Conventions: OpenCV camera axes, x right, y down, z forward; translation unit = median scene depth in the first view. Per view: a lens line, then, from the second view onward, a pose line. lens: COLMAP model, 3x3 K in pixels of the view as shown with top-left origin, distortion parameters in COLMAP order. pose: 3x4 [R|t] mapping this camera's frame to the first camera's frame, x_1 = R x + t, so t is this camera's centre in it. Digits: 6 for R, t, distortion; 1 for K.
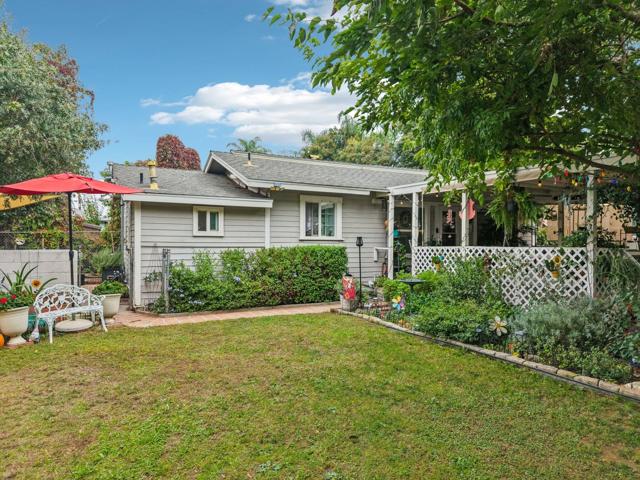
lens RADIAL K [[428.8, 0, 320.0], [0, 428.8, 240.0], [0, 0, 1]] dist [0.031060, -0.035241]
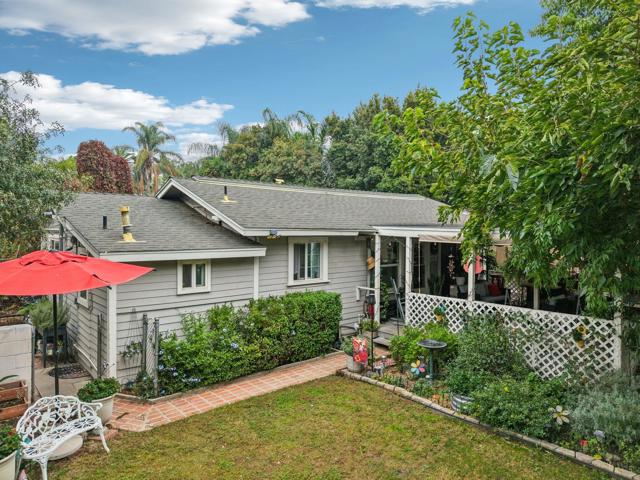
lens RADIAL K [[428.8, 0, 320.0], [0, 428.8, 240.0], [0, 0, 1]] dist [0.031060, -0.035241]
pose [[0.970698, -0.004044, 0.240270, -0.225747], [-0.004593, 0.999363, 0.035377, -0.148596], [-0.240261, -0.035444, 0.970061, 0.115358]]
